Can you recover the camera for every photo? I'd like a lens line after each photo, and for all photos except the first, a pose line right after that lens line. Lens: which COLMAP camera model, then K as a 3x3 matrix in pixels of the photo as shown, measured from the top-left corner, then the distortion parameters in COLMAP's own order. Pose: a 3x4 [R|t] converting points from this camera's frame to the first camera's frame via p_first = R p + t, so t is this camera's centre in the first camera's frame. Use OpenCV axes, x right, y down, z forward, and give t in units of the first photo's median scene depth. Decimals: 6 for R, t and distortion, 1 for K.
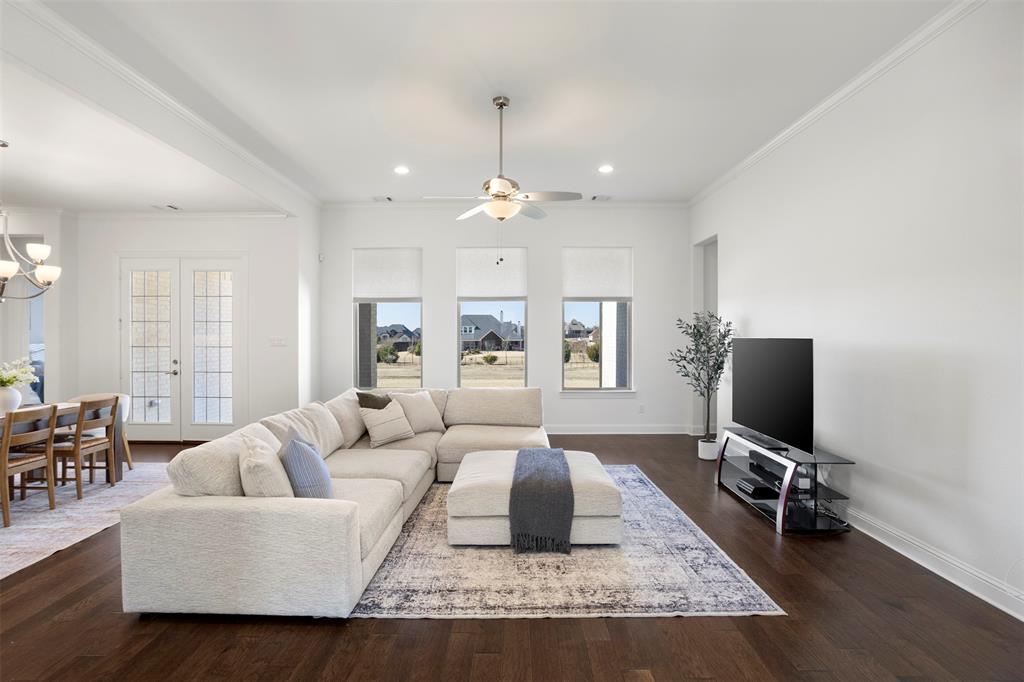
lens RADIAL K [[507.8, 0, 512.0], [0, 507.8, 341.0], [0, 0, 1]] dist [-0.017468, 0.000216]
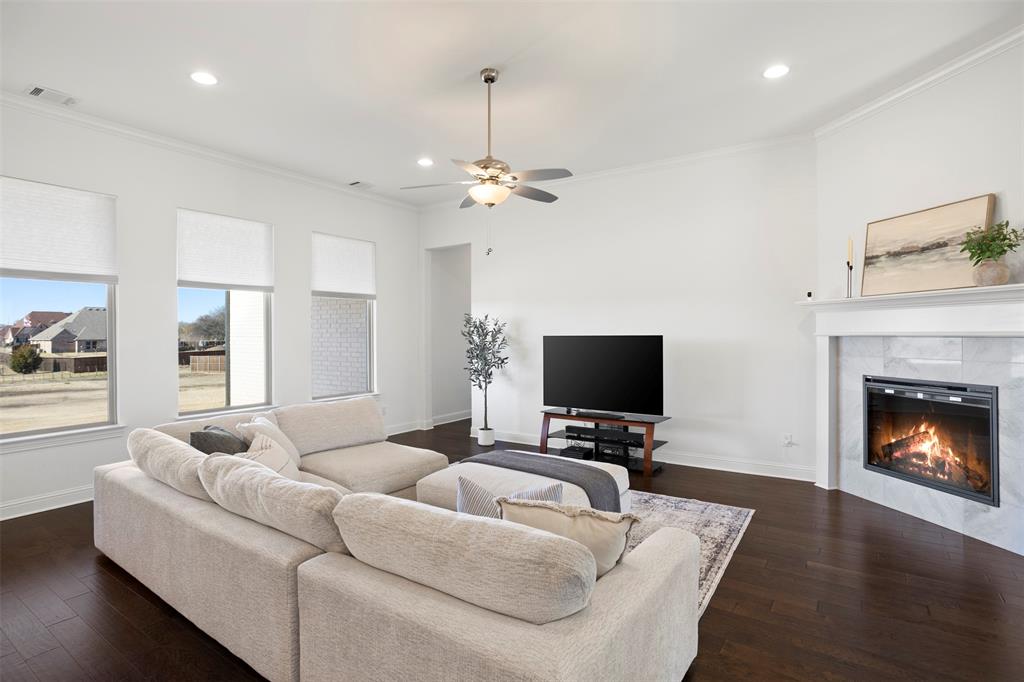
lens RADIAL K [[507.8, 0, 512.0], [0, 507.8, 341.0], [0, 0, 1]] dist [-0.017468, 0.000216]
pose [[0.548315, -0.014817, 0.836141, -1.005181], [0.003053, 0.999872, 0.015717, -0.025323], [-0.836266, -0.006065, 0.548290, 0.621137]]
